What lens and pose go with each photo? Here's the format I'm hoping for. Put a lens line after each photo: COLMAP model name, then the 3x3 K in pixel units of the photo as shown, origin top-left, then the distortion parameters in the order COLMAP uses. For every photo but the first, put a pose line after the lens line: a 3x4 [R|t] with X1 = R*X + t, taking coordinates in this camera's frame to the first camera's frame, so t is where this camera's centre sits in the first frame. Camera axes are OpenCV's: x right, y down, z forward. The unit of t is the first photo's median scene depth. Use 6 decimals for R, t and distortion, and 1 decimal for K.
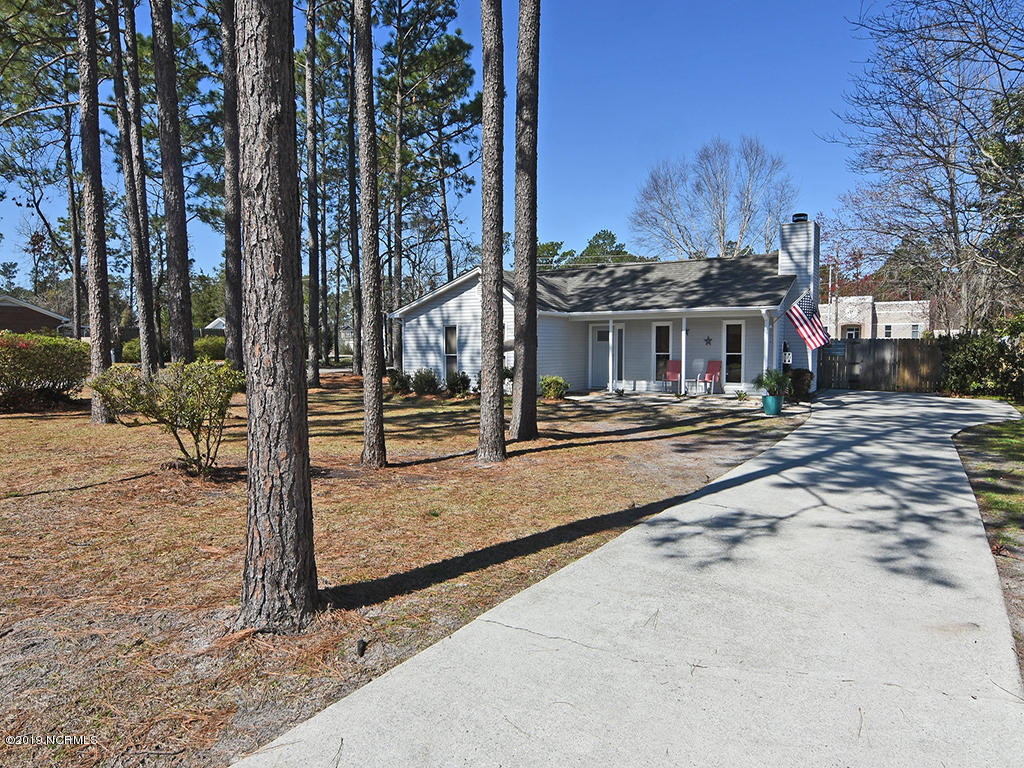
lens RADIAL K [[666.0, 0, 510.9], [0, 666.0, 381.4], [0, 0, 1]] dist [0.270617, -0.000847]
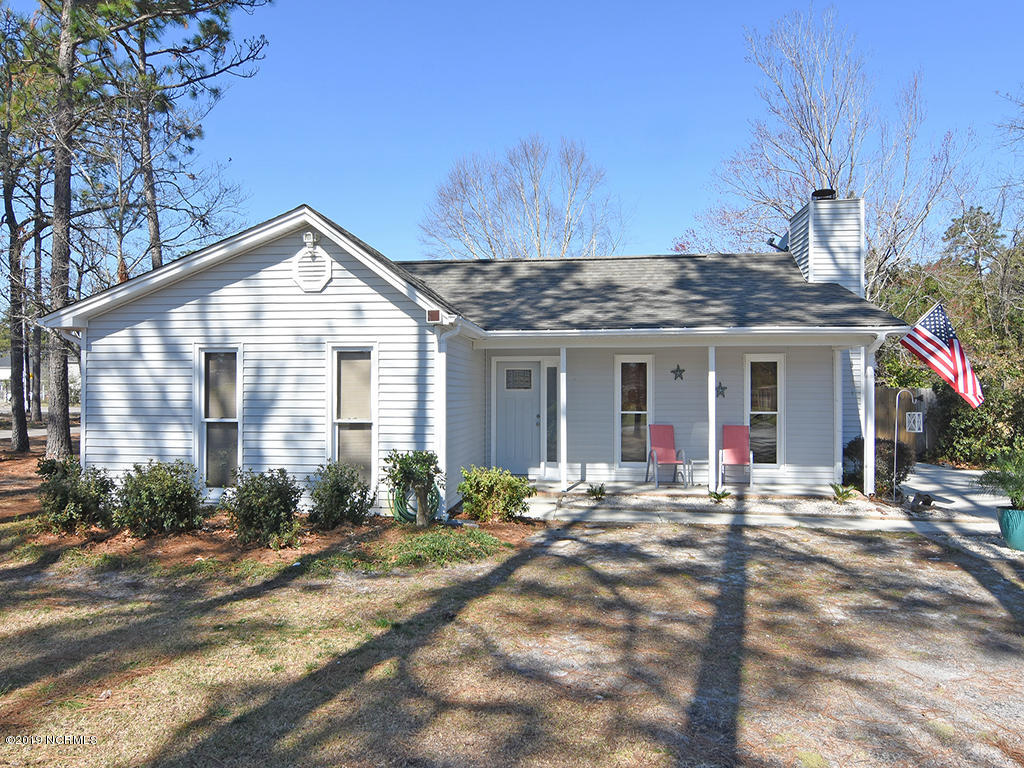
lens RADIAL K [[691.5, 0, 513.3], [0, 691.5, 387.7], [0, 0, 1]] dist [-0.002435, -0.000806]
pose [[0.906810, -0.004792, 0.421512, -0.106345], [0.026610, 0.998592, -0.045896, -0.038792], [-0.420699, 0.052835, 0.905661, 0.533894]]
